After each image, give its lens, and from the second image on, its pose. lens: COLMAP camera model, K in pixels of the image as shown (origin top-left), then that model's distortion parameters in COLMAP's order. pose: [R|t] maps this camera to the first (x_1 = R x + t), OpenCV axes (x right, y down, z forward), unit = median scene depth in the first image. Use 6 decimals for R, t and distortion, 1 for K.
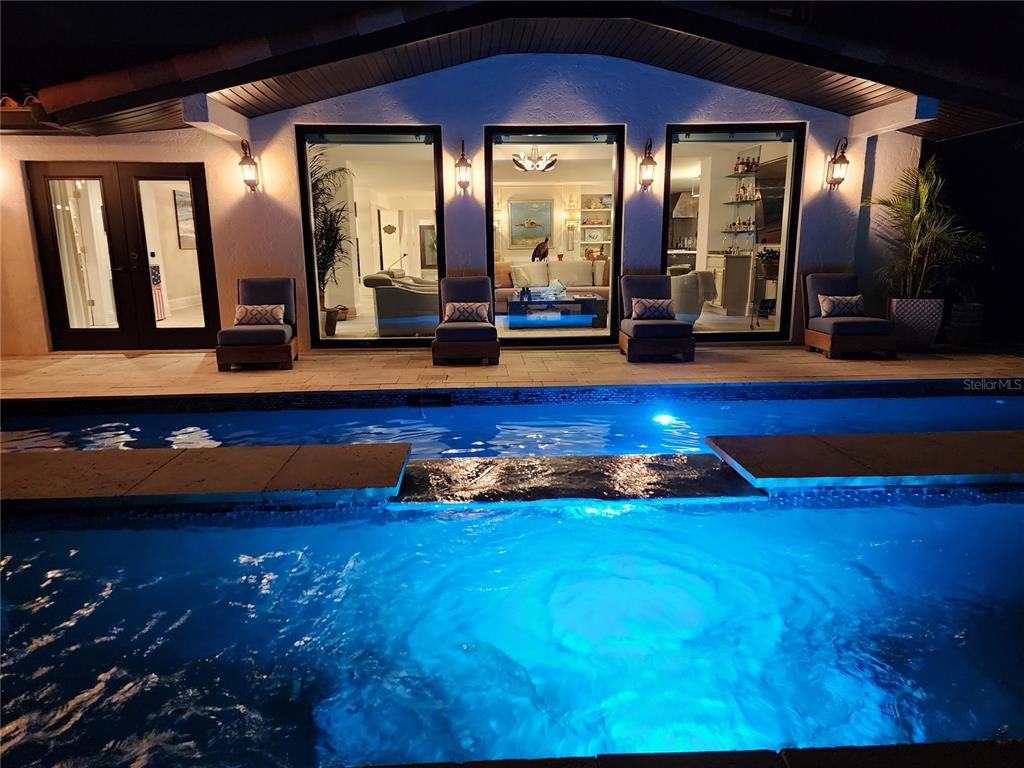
lens RADIAL K [[679.8, 0, 510.5], [0, 679.8, 385.5], [0, 0, 1]] dist [0.038870, 0.000473]
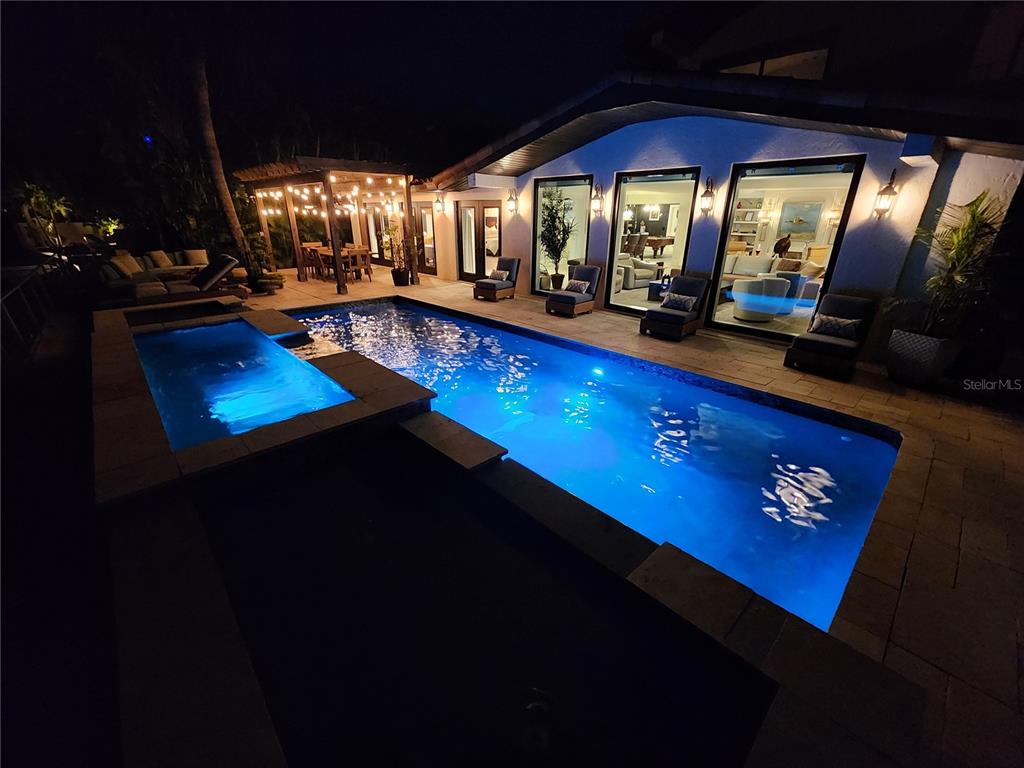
lens RADIAL K [[420.8, 0, 510.1], [0, 420.8, 382.3], [0, 0, 1]] dist [-0.000573, 0.000291]
pose [[0.649292, 0.295160, -0.700928, 0.641557], [-0.166438, 0.954425, 0.247731, -0.108518], [0.742104, -0.044188, 0.668827, 0.119259]]
